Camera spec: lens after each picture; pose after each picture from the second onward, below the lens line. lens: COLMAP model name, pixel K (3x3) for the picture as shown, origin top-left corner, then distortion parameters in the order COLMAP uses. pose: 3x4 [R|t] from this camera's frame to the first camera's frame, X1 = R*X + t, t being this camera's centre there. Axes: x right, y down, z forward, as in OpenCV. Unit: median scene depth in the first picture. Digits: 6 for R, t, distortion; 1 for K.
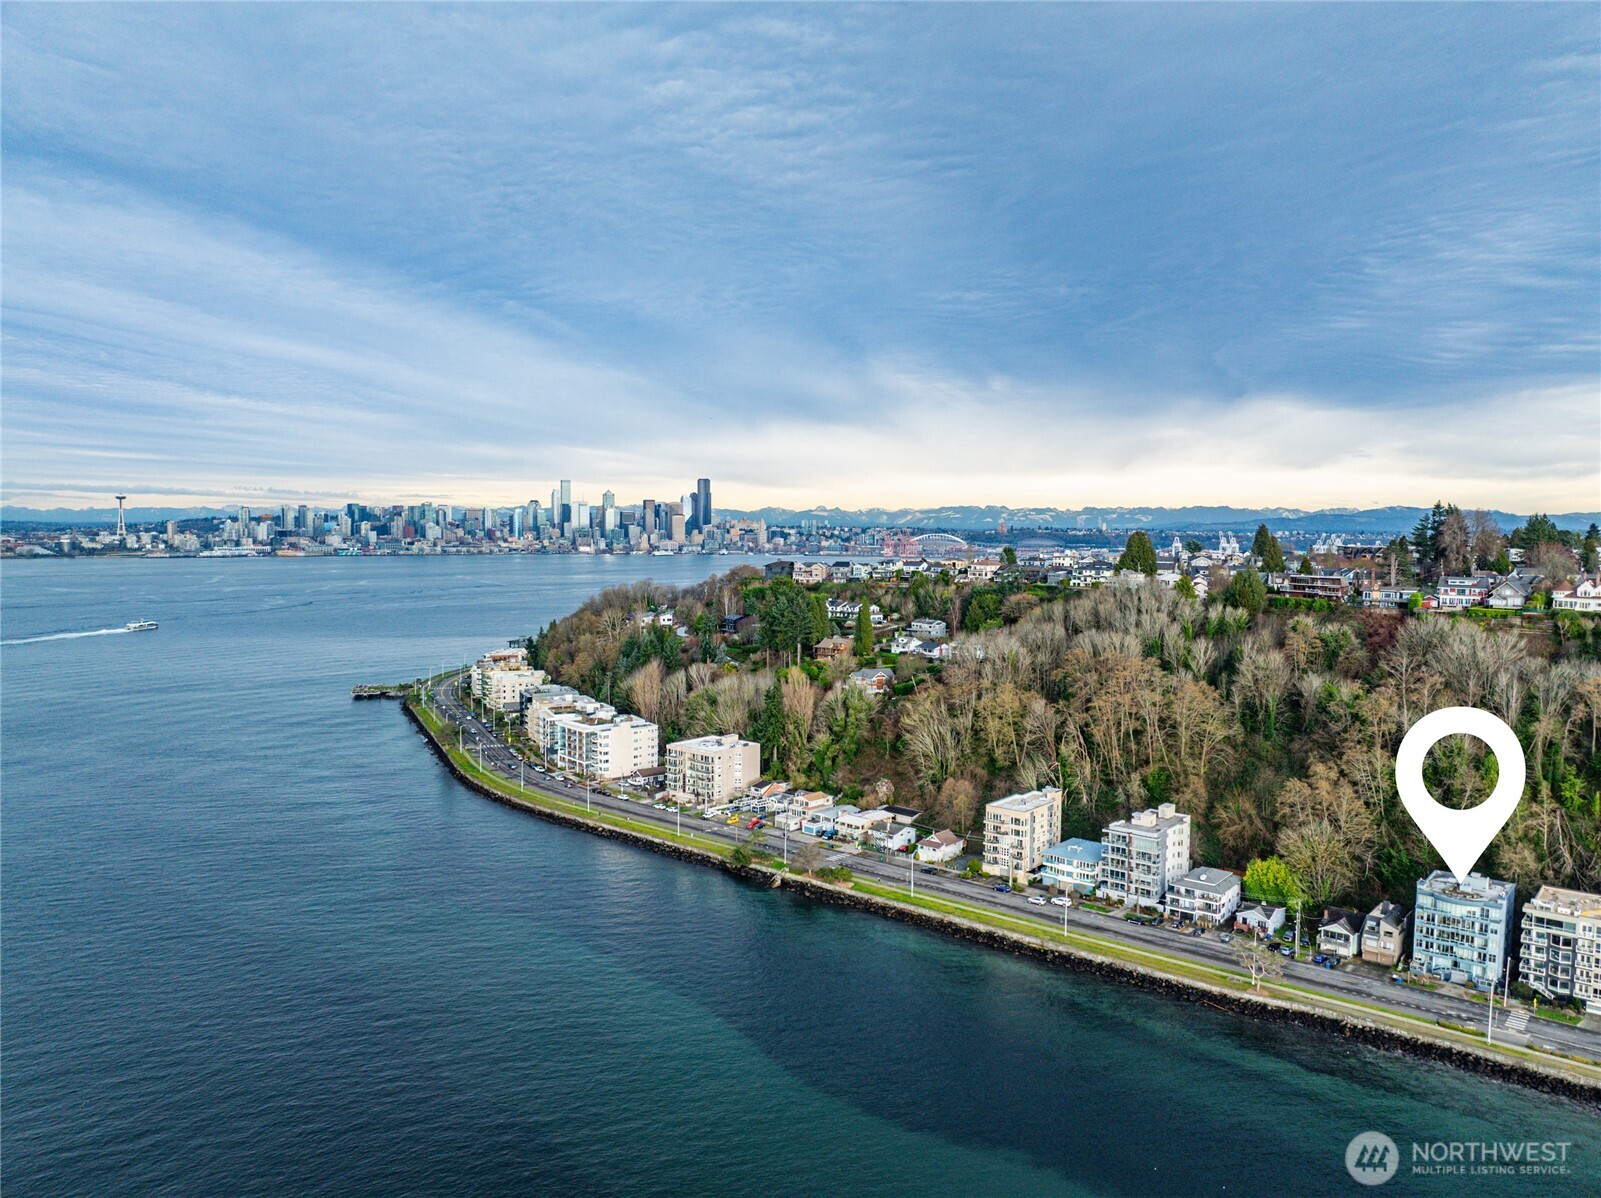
lens RADIAL K [[1115.3, 0, 800.5], [0, 1115.3, 599.0], [0, 0, 1]] dist [-0.063897, 0.029024]
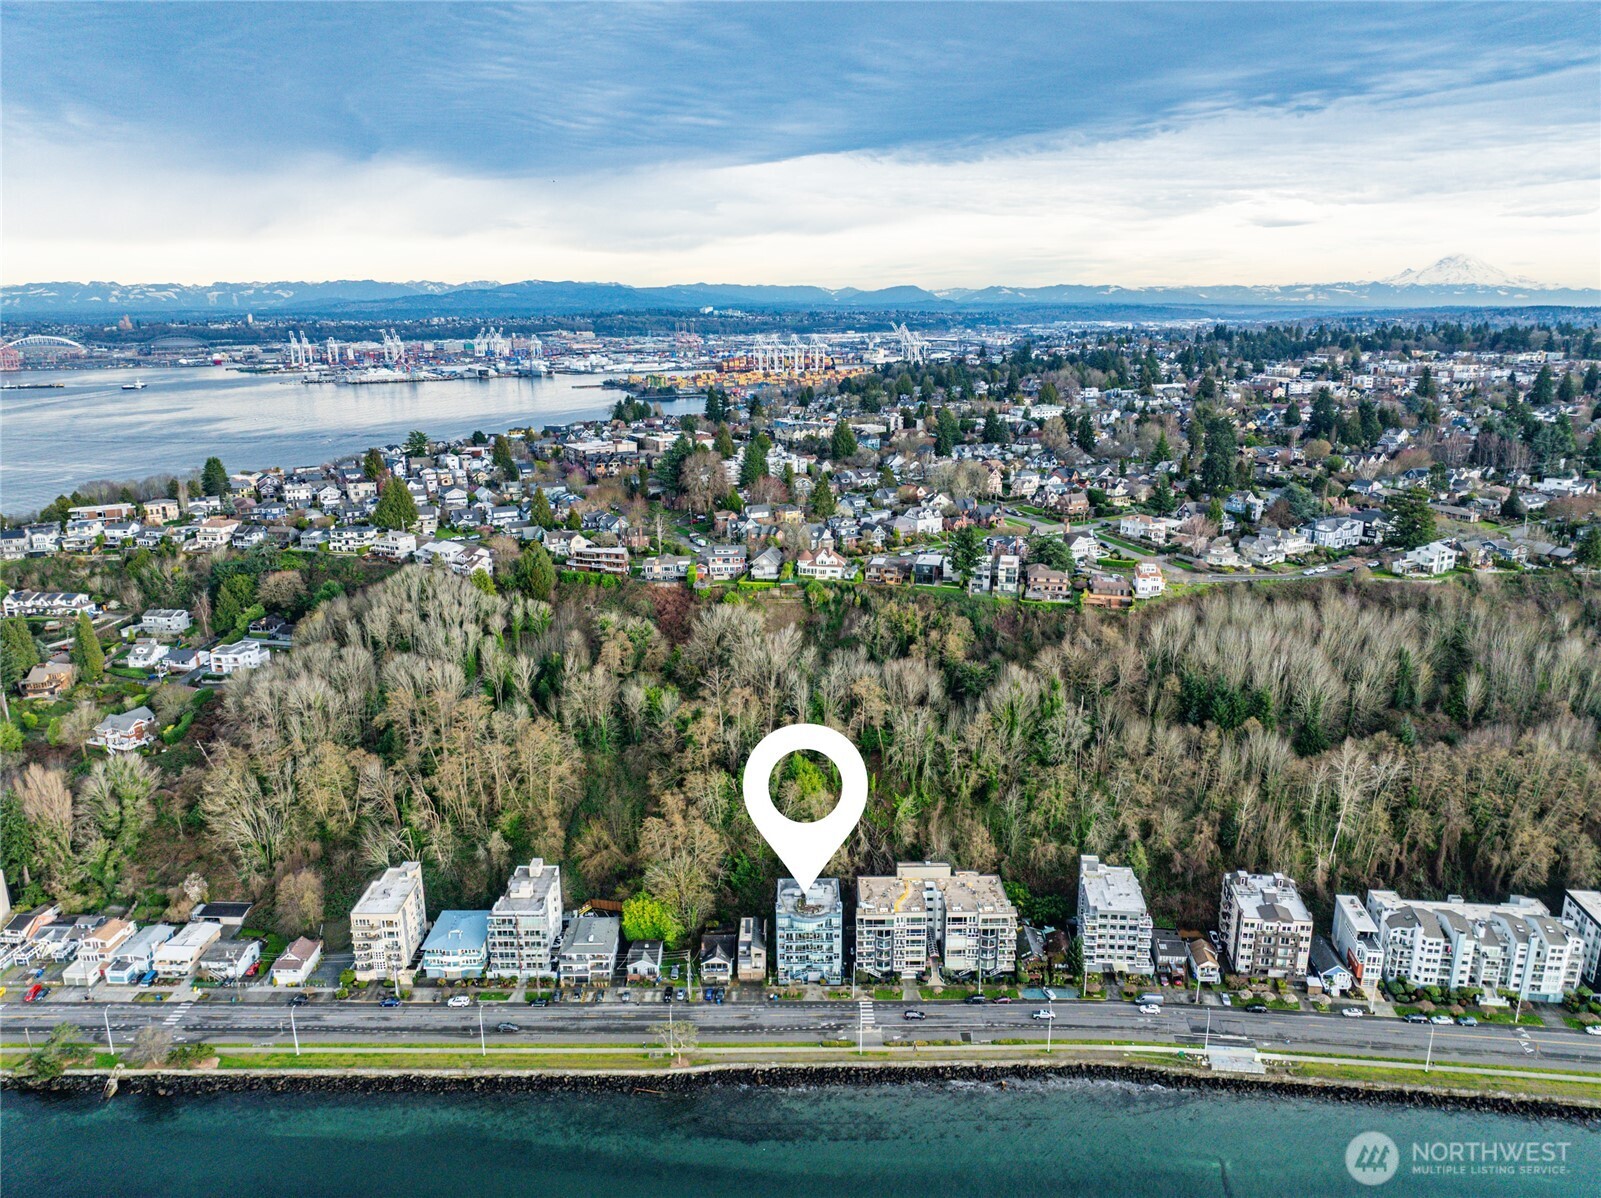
lens RADIAL K [[1115.3, 0, 800.5], [0, 1115.3, 599.0], [0, 0, 1]] dist [-0.063897, 0.029024]
pose [[0.748629, -0.175181, 0.639427, -0.089845], [0.045934, 0.975847, 0.213571, -0.246045], [-0.661397, -0.130514, 0.738594, 0.118604]]
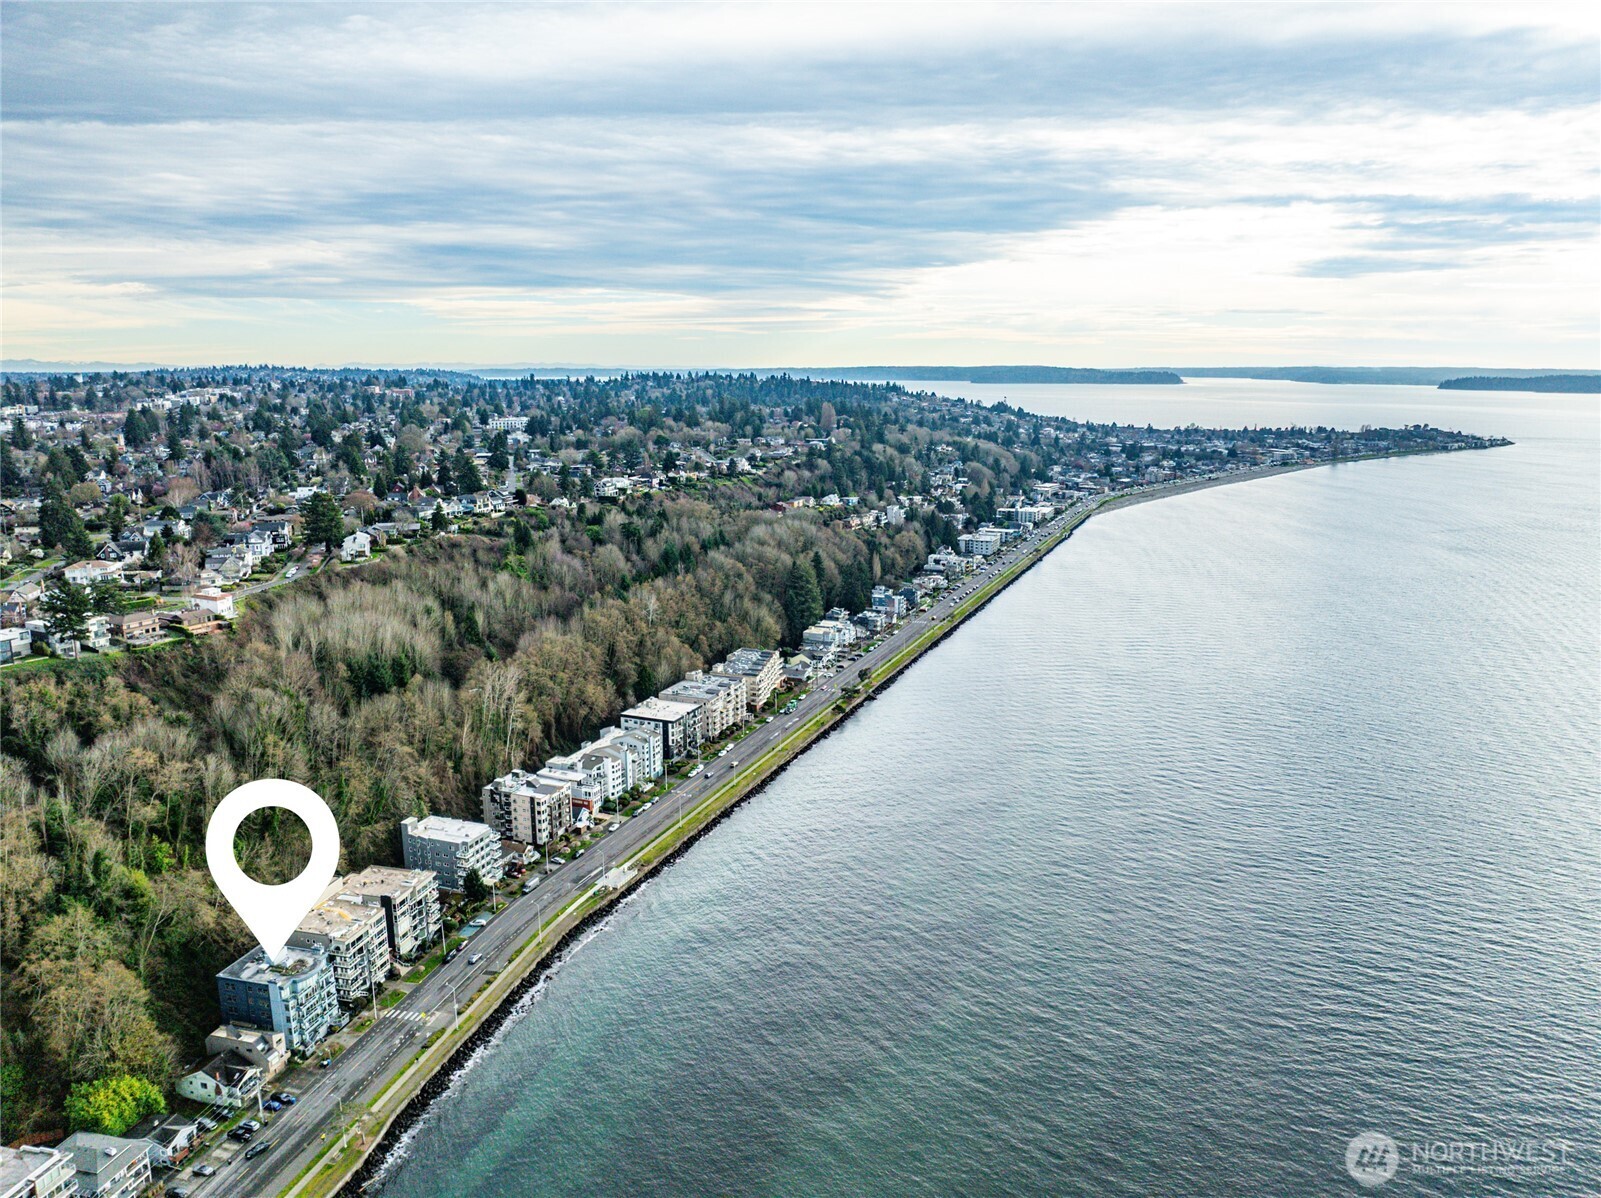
lens RADIAL K [[1115.3, 0, 800.5], [0, 1115.3, 599.0], [0, 0, 1]] dist [-0.063897, 0.029024]
pose [[-0.445937, -0.197175, 0.873076, -0.397115], [0.045050, 0.969253, 0.241906, -0.258944], [-0.893930, 0.147207, -0.423343, 0.738779]]
